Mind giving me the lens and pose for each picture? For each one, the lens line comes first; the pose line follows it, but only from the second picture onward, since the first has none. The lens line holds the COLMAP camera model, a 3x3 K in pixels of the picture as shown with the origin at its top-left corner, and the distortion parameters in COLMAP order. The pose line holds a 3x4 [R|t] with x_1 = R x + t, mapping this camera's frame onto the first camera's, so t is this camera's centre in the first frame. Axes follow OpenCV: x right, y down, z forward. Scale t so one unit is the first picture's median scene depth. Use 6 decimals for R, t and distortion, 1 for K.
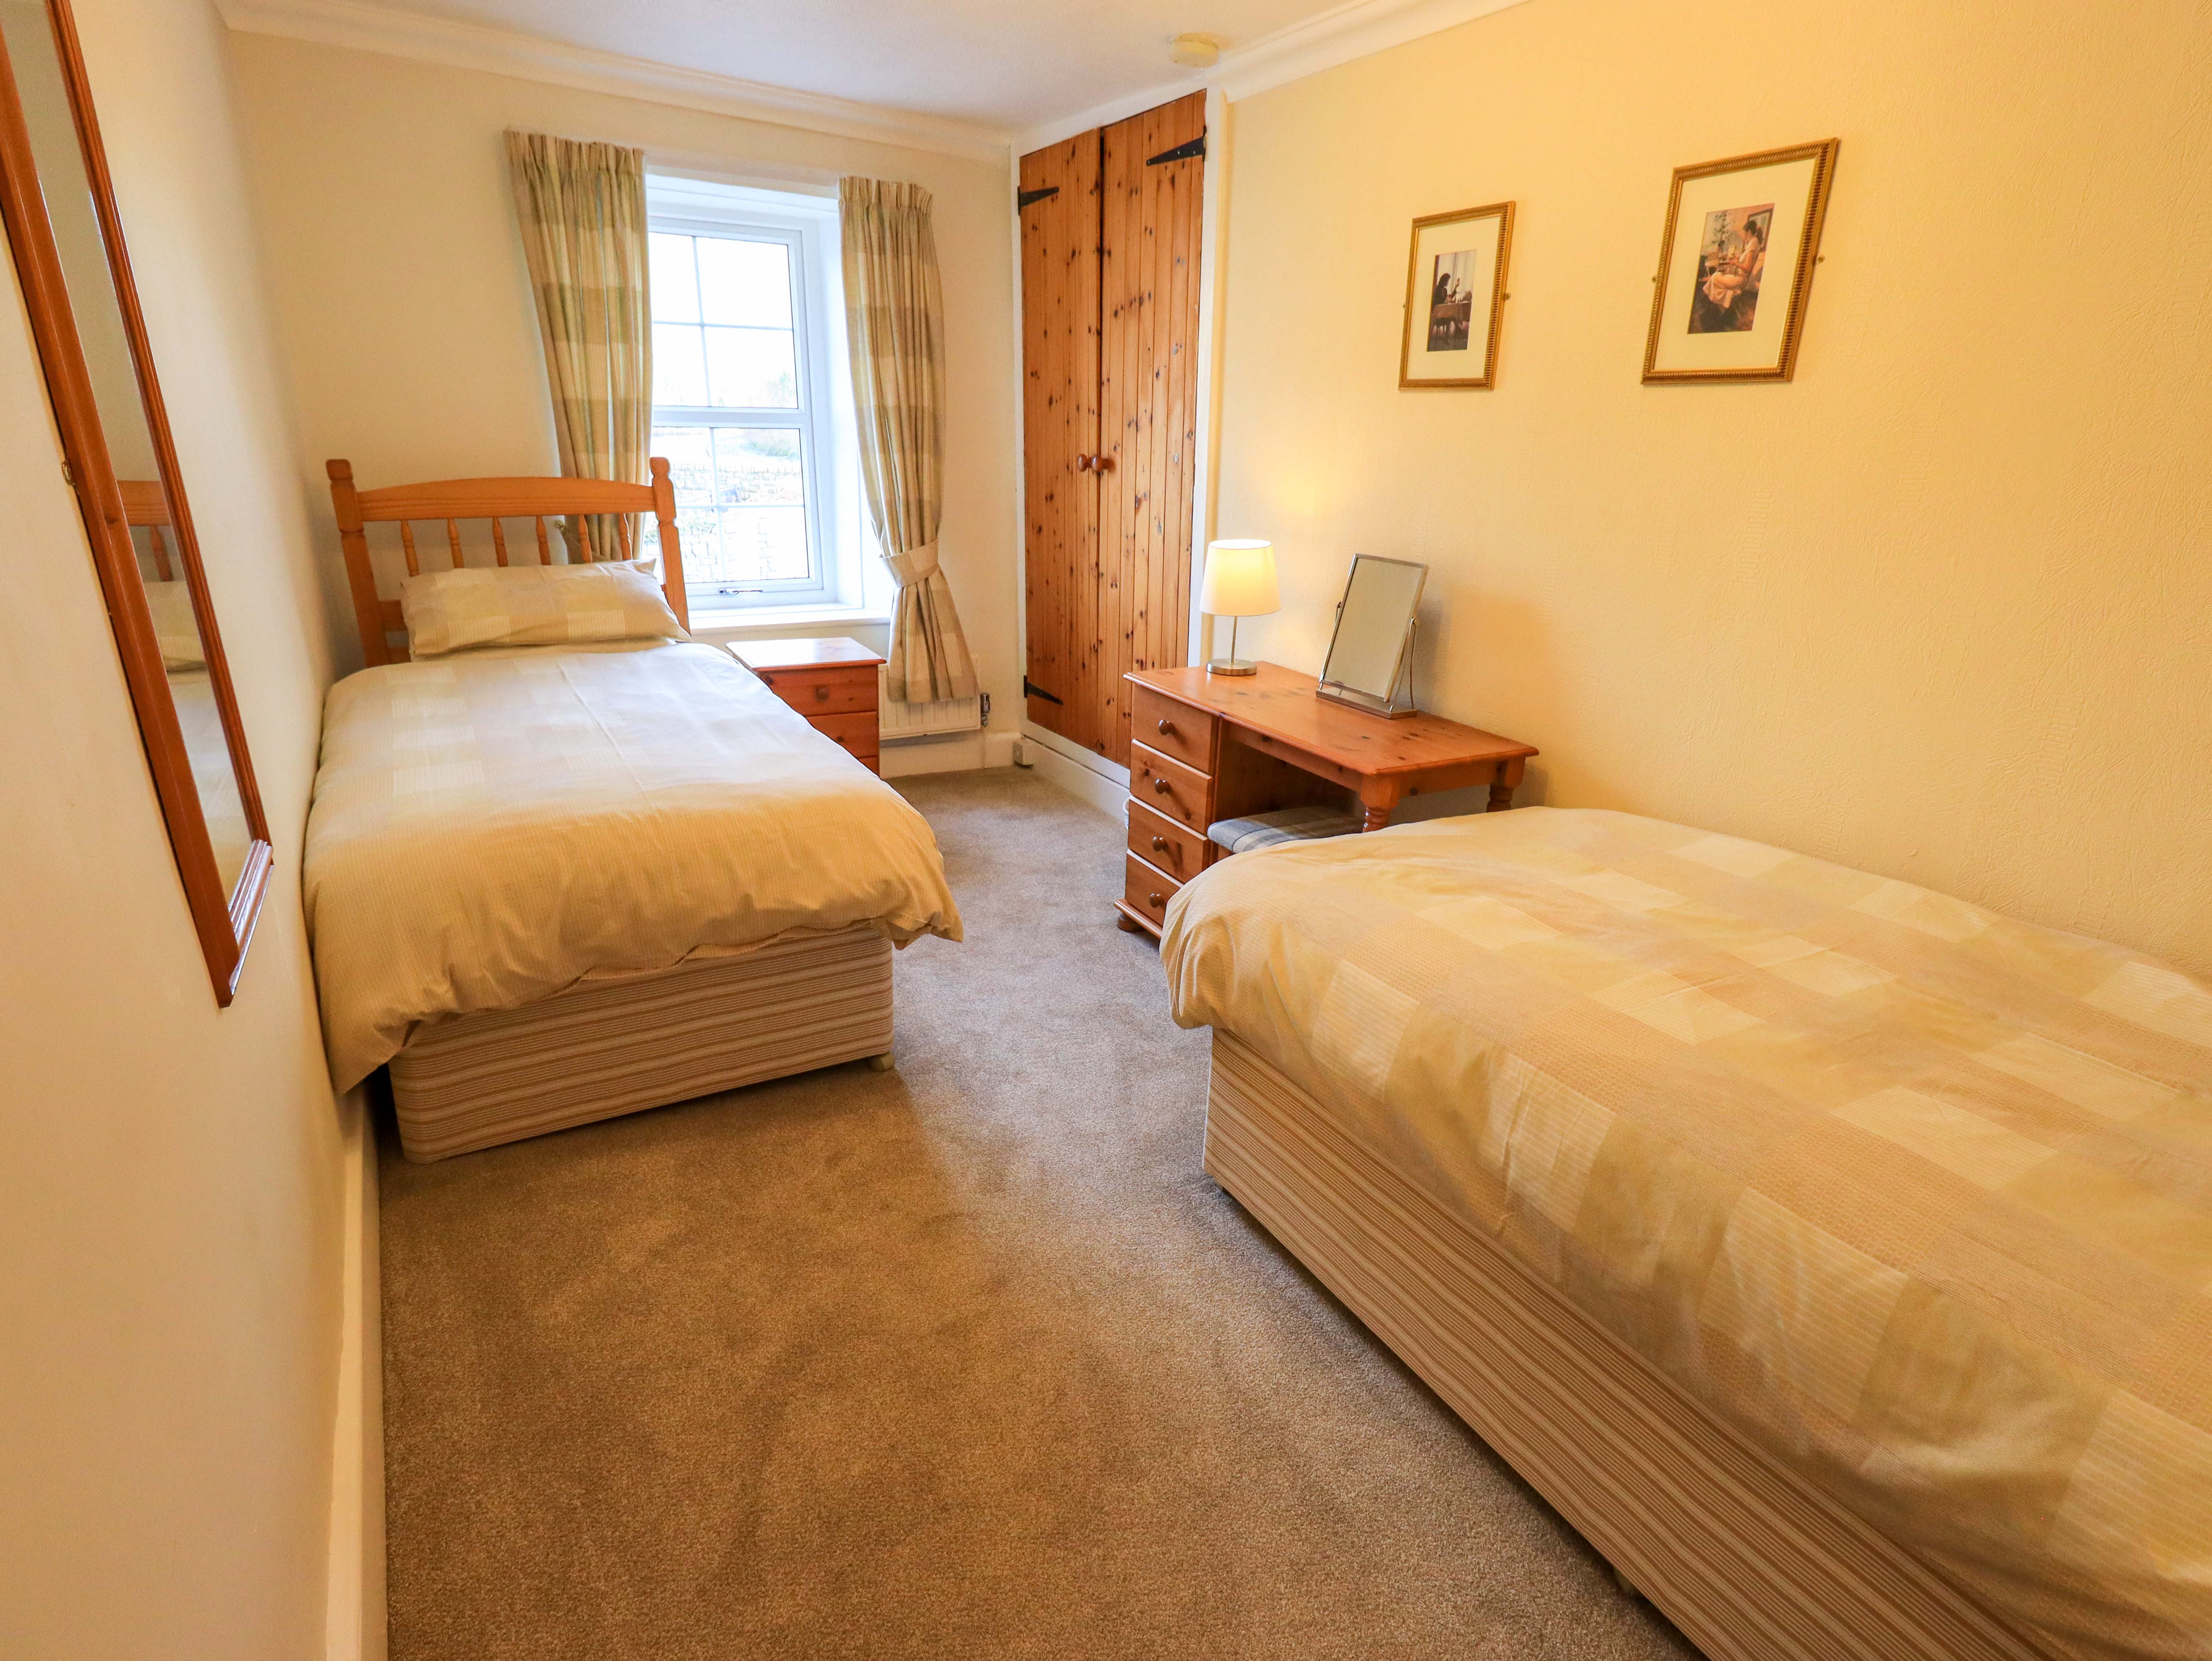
lens RADIAL K [[1161.7, 0, 1115.9], [0, 1161.7, 840.7], [0, 0, 1]] dist [0.001822, -0.000286]
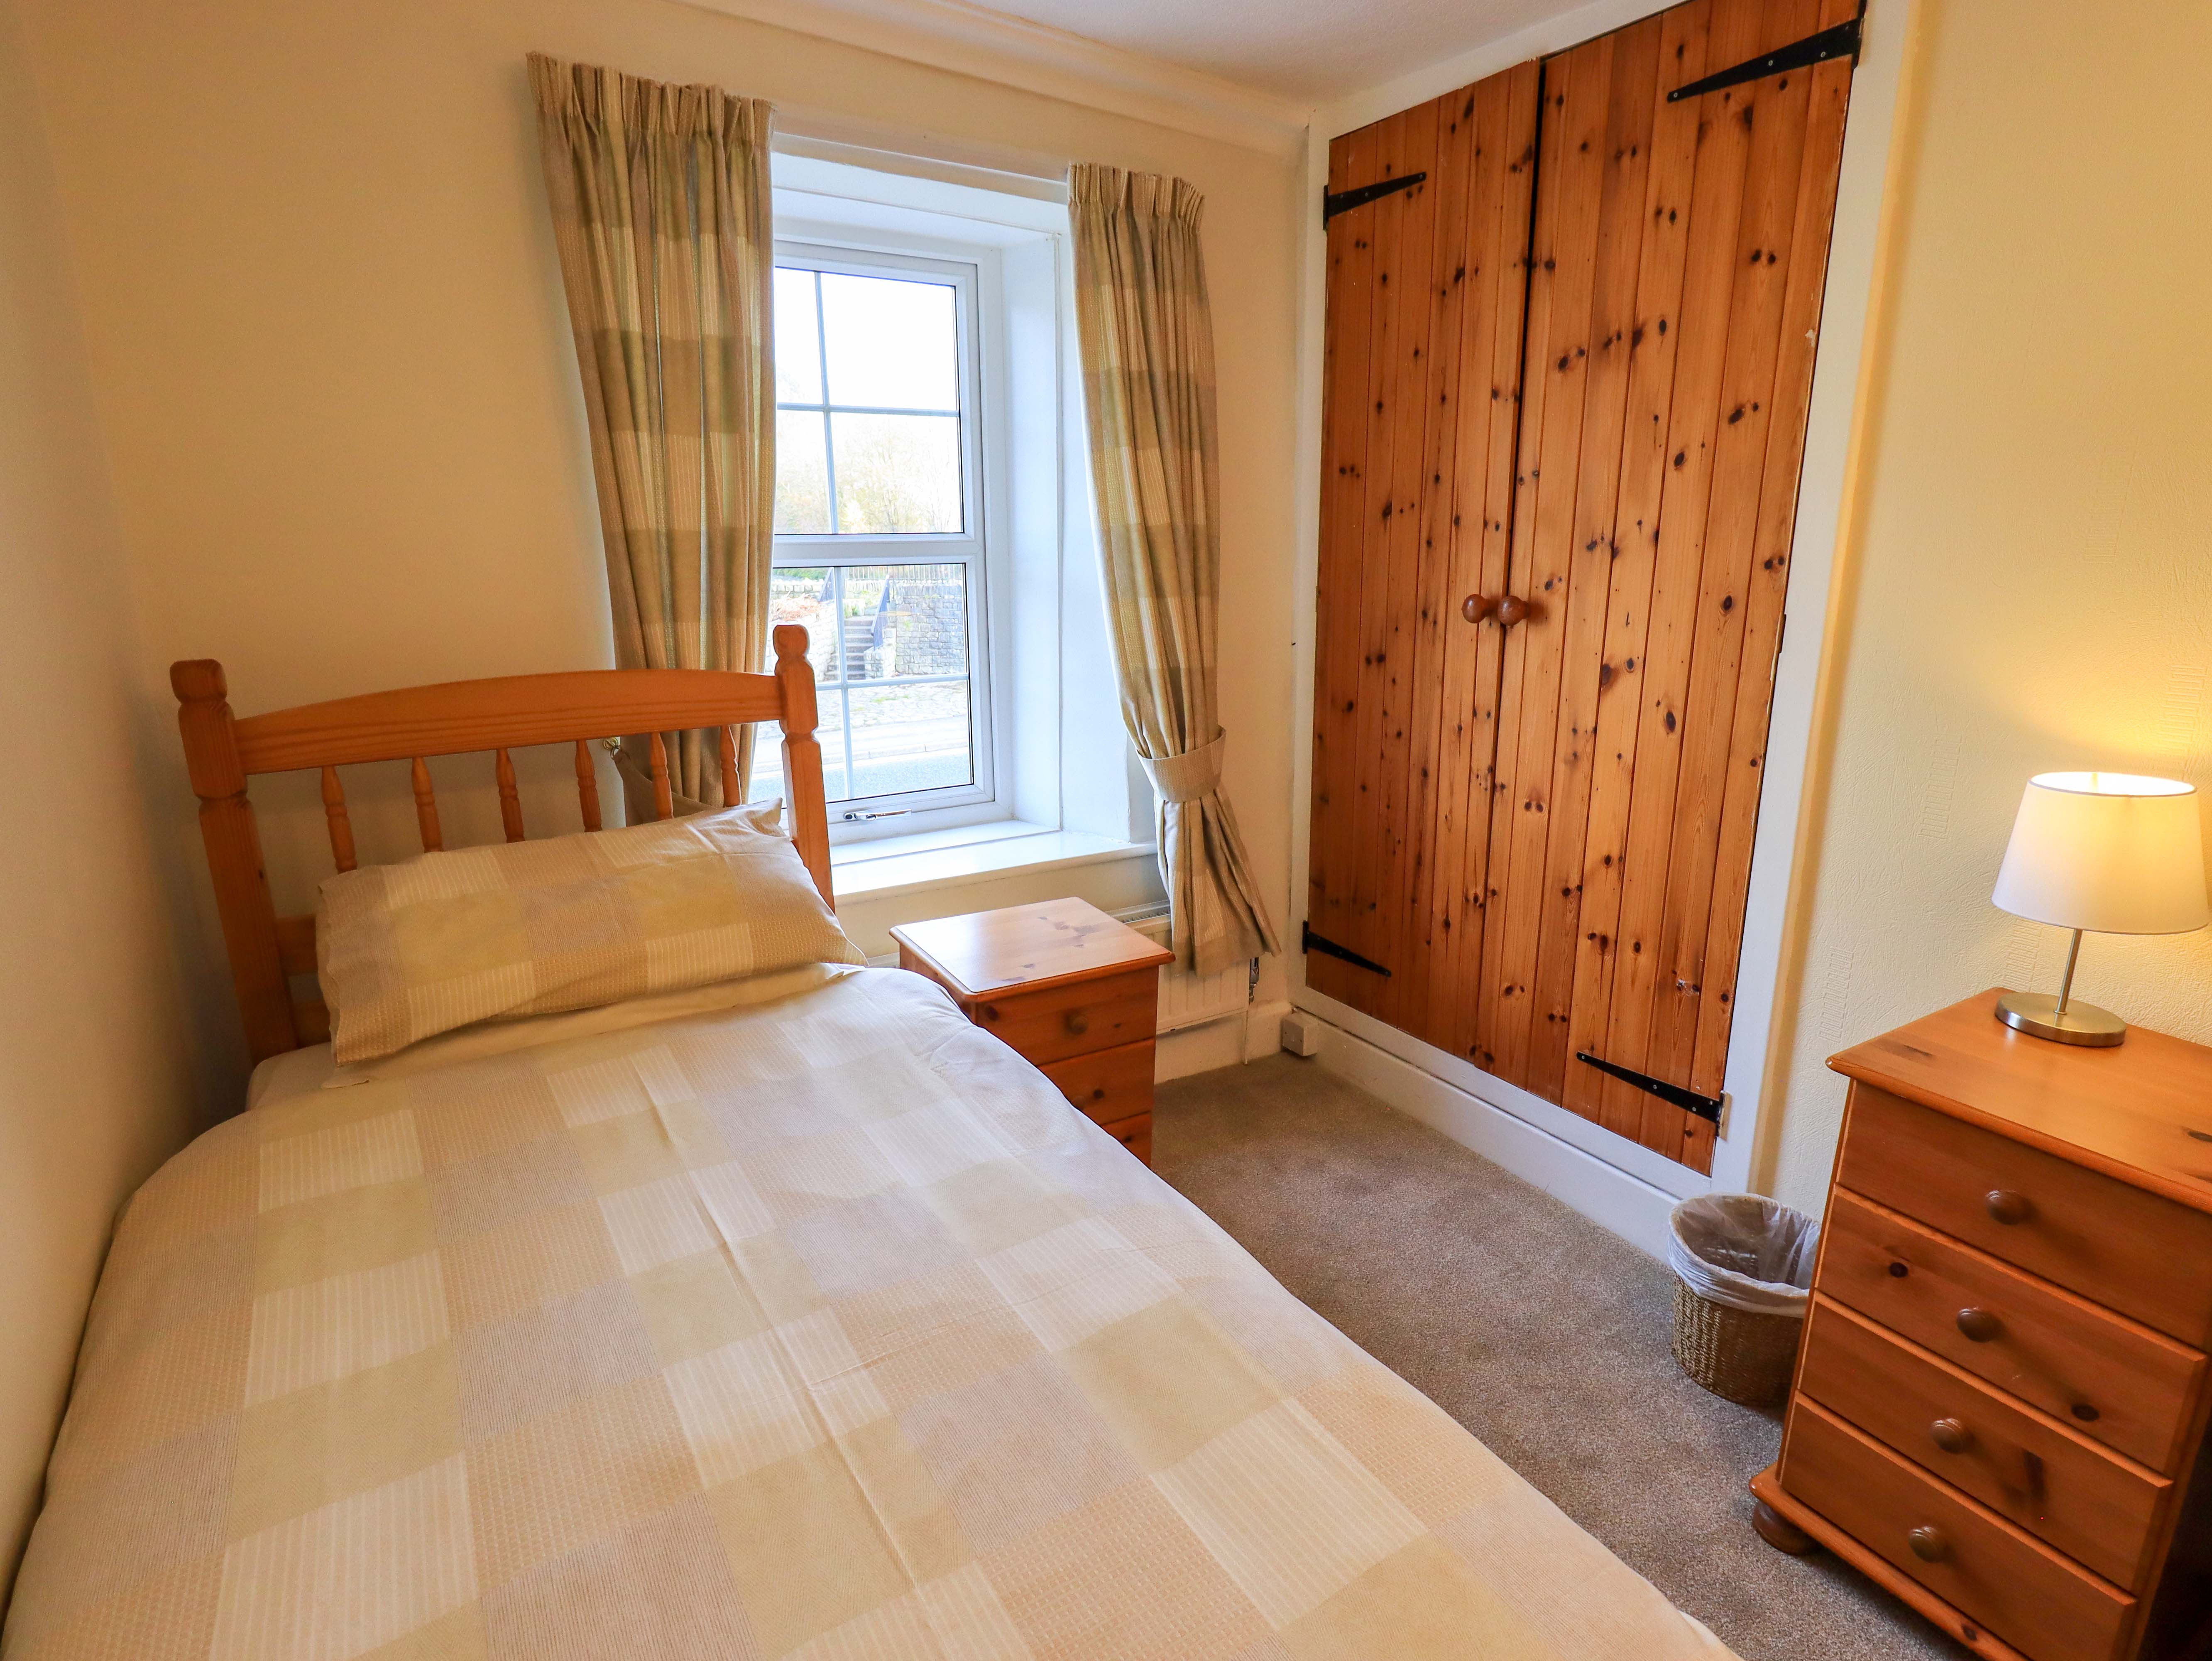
lens RADIAL K [[1161.7, 0, 1106.6], [0, 1161.7, 836.5], [0, 0, 1]] dist [0.001822, -0.000286]
pose [[0.999337, -0.032261, 0.016878, -0.251385], [0.033604, 0.995683, -0.086527, -0.172976], [-0.014014, 0.087037, 0.996106, 0.440806]]
